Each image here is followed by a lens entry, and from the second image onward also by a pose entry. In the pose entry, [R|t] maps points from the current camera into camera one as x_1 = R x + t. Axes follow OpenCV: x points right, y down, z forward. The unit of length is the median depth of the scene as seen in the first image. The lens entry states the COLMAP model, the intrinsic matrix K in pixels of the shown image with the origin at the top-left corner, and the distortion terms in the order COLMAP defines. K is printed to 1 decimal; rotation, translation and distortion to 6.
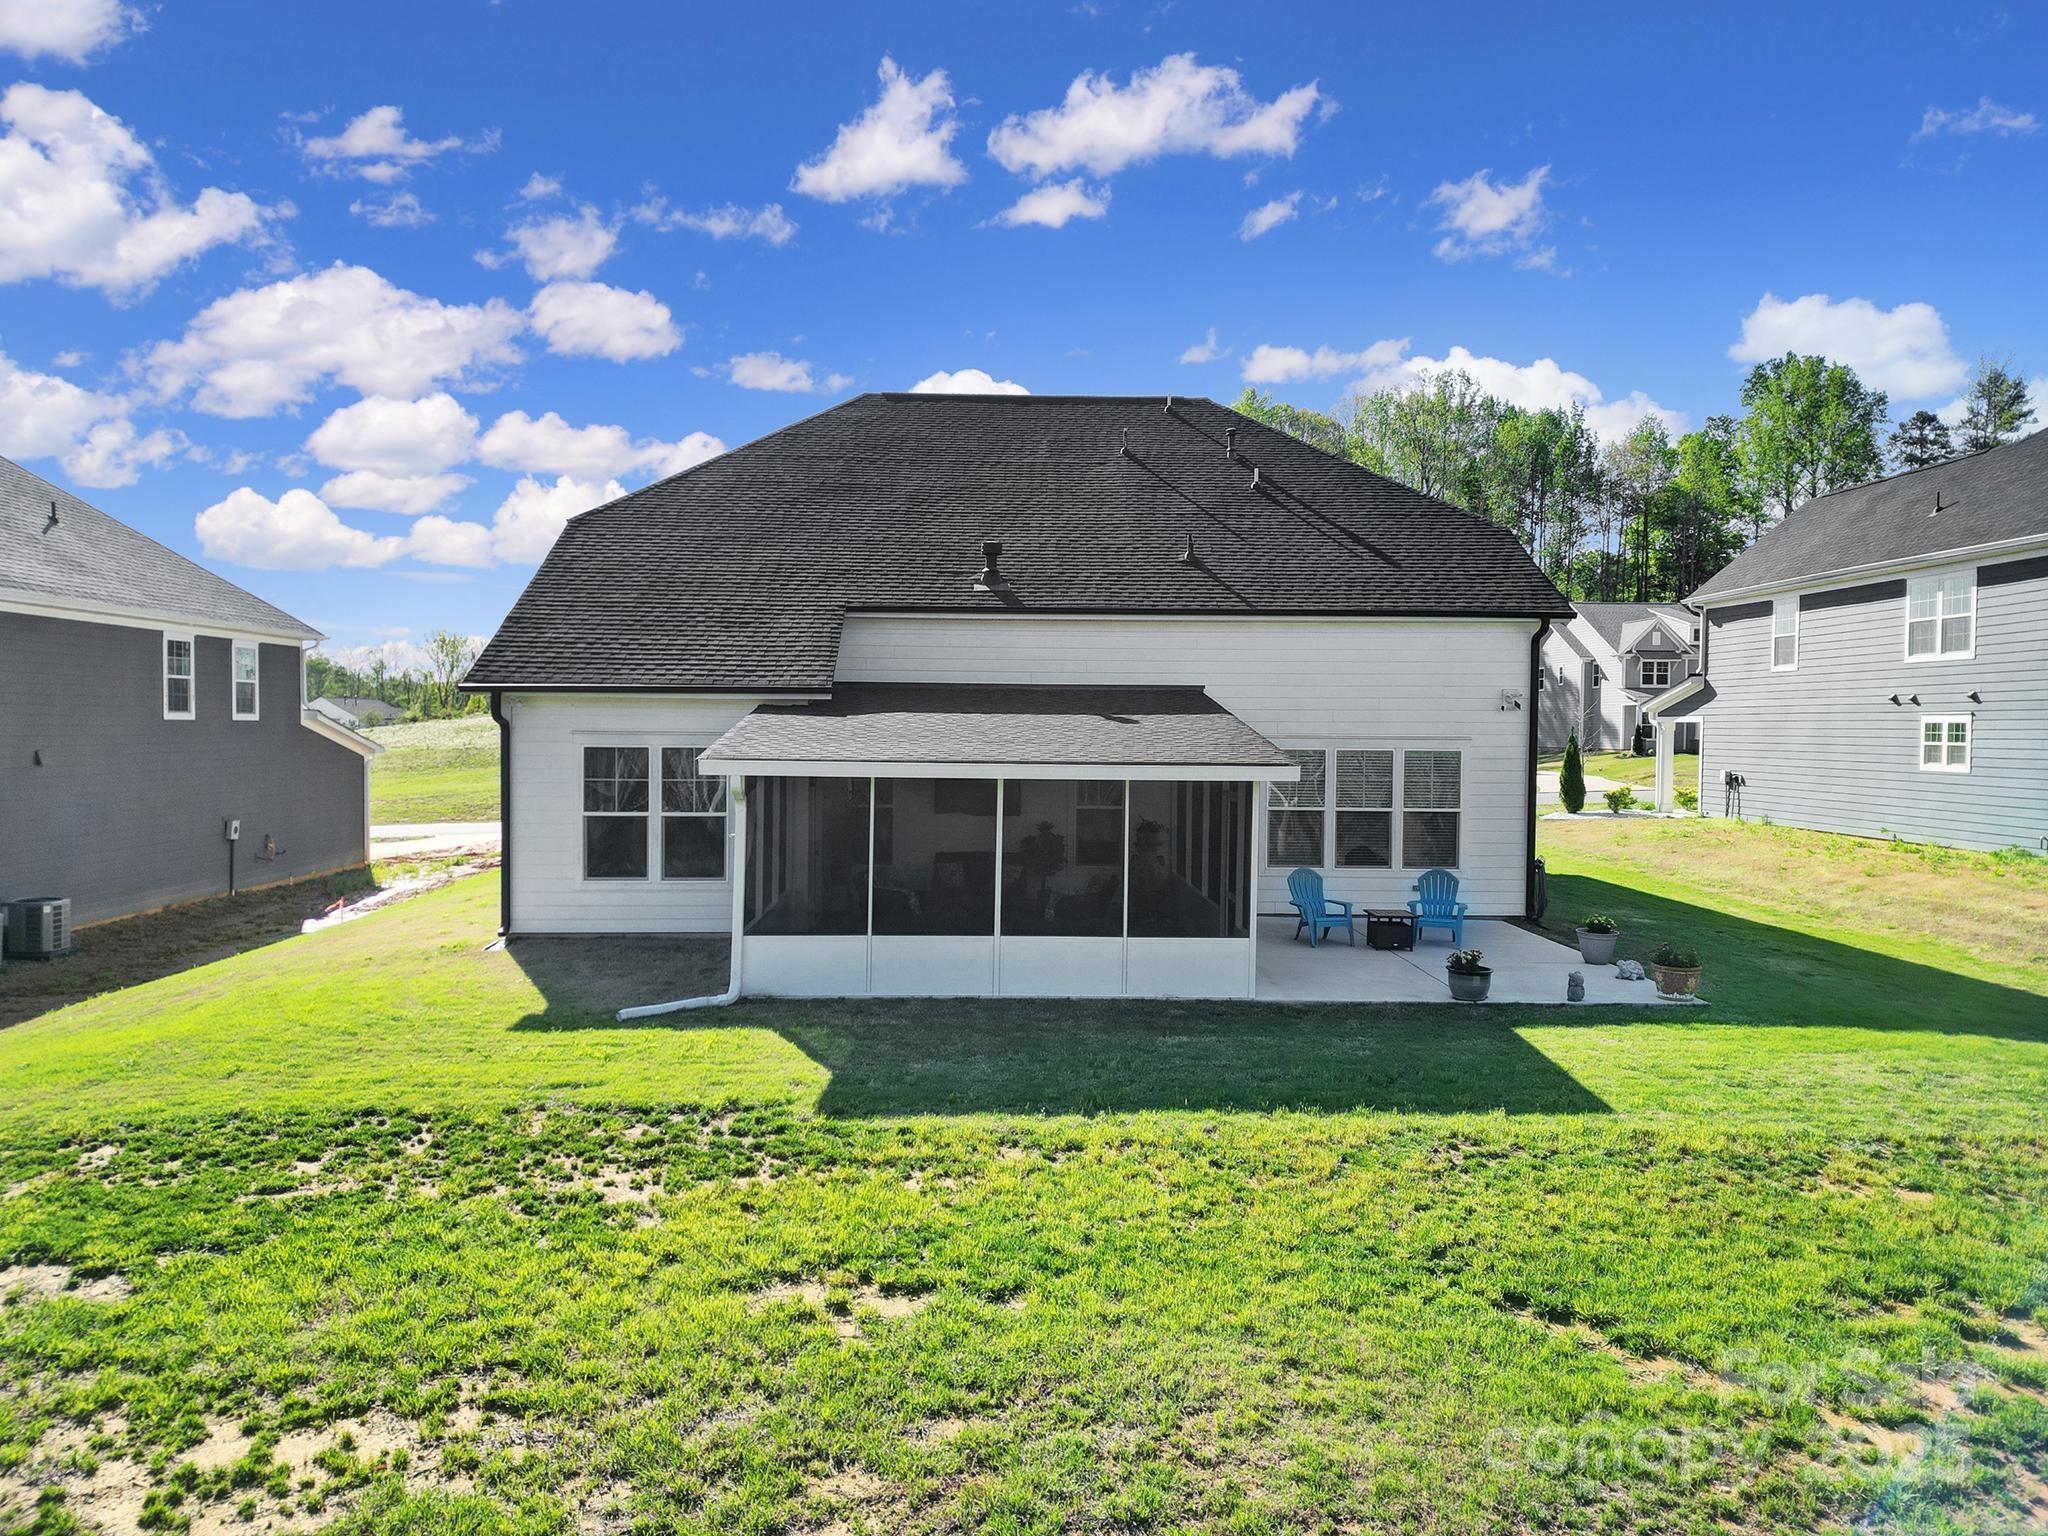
lens RADIAL K [[1409.8, 0, 1024.0], [0, 1409.8, 768.0], [0, 0, 1]] dist [0.078433, -0.067481]
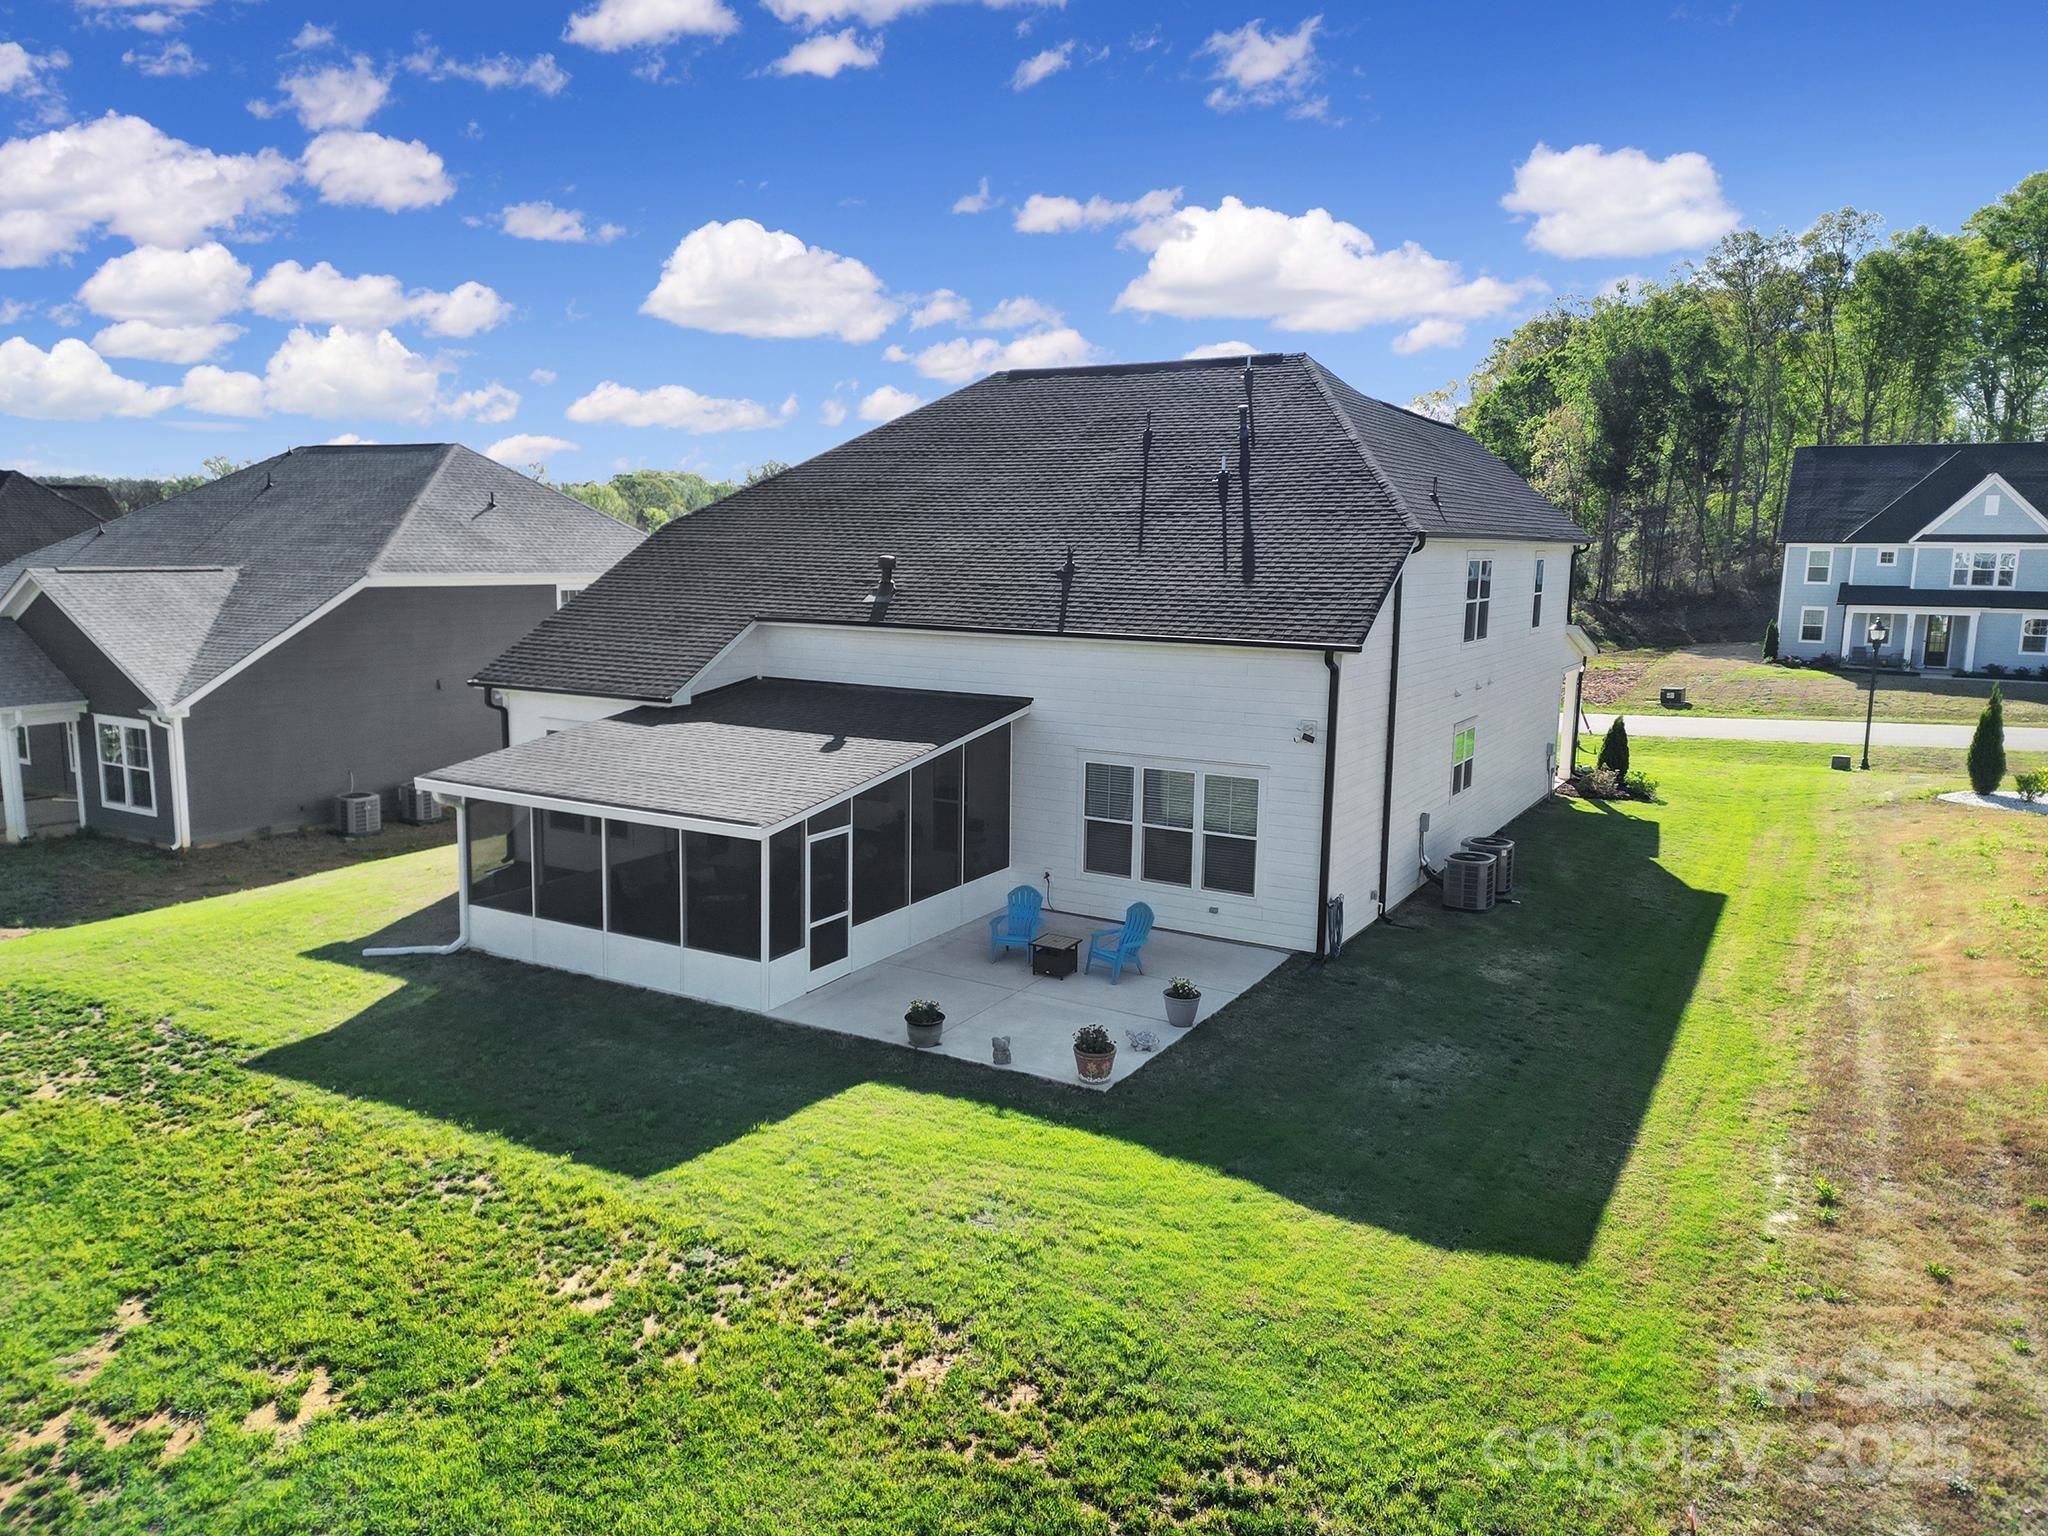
lens RADIAL K [[1409.8, 0, 1024.0], [0, 1409.8, 768.0], [0, 0, 1]] dist [0.078433, -0.067481]
pose [[0.848751, 0.085745, -0.521794, 0.684912], [-0.022083, 0.991652, 0.127036, -0.141028], [0.528331, -0.096300, 0.843560, 0.098587]]
